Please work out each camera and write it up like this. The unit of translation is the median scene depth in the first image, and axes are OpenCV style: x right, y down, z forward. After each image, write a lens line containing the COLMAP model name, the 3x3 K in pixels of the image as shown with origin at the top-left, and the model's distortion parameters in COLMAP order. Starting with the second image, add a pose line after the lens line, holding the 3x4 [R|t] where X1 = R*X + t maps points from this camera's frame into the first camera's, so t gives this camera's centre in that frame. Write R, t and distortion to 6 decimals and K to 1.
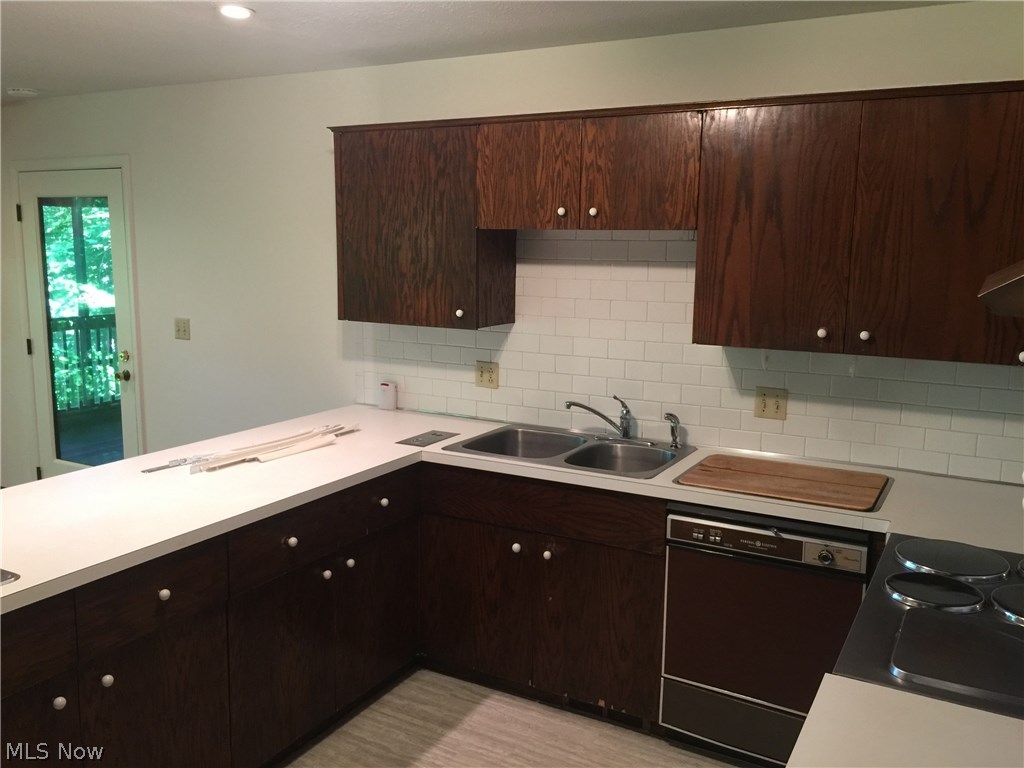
lens RADIAL K [[882.7, 0, 508.6], [0, 882.7, 387.5], [0, 0, 1]] dist [0.032769, -0.016878]
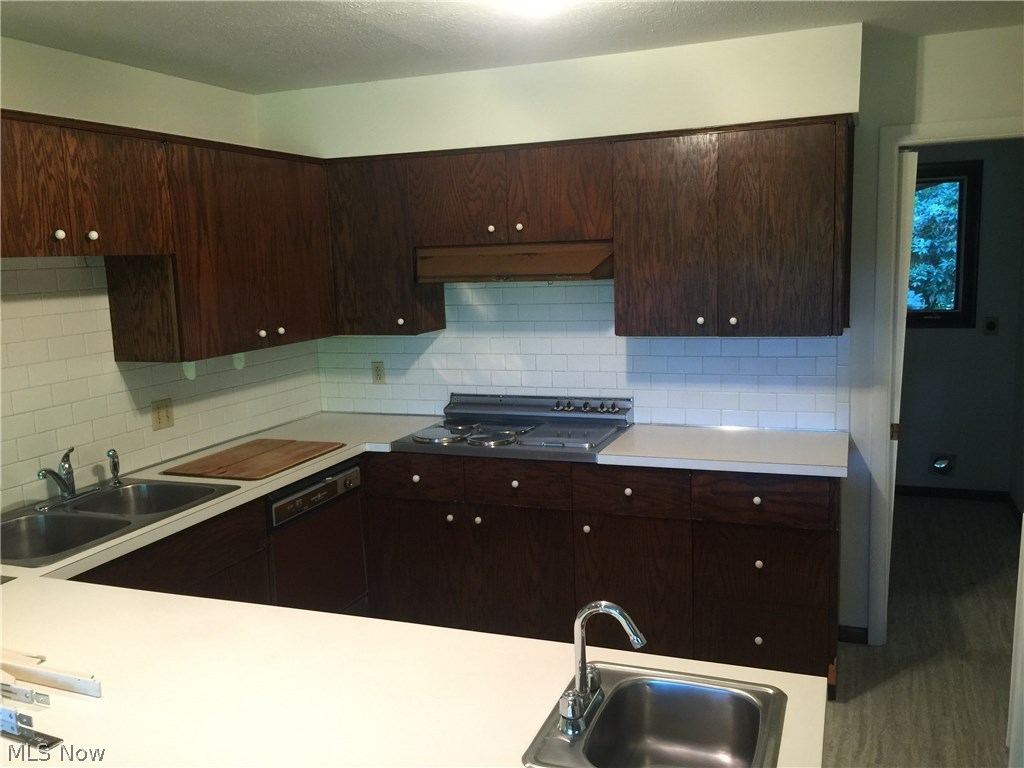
lens RADIAL K [[882.7, 0, 508.1], [0, 882.7, 383.1], [0, 0, 1]] dist [0.032769, -0.016878]
pose [[-0.137218, -0.147016, 0.979570, -0.856318], [0.201787, 0.964038, 0.172951, -0.127054], [-0.969770, 0.221396, -0.102618, 0.724636]]
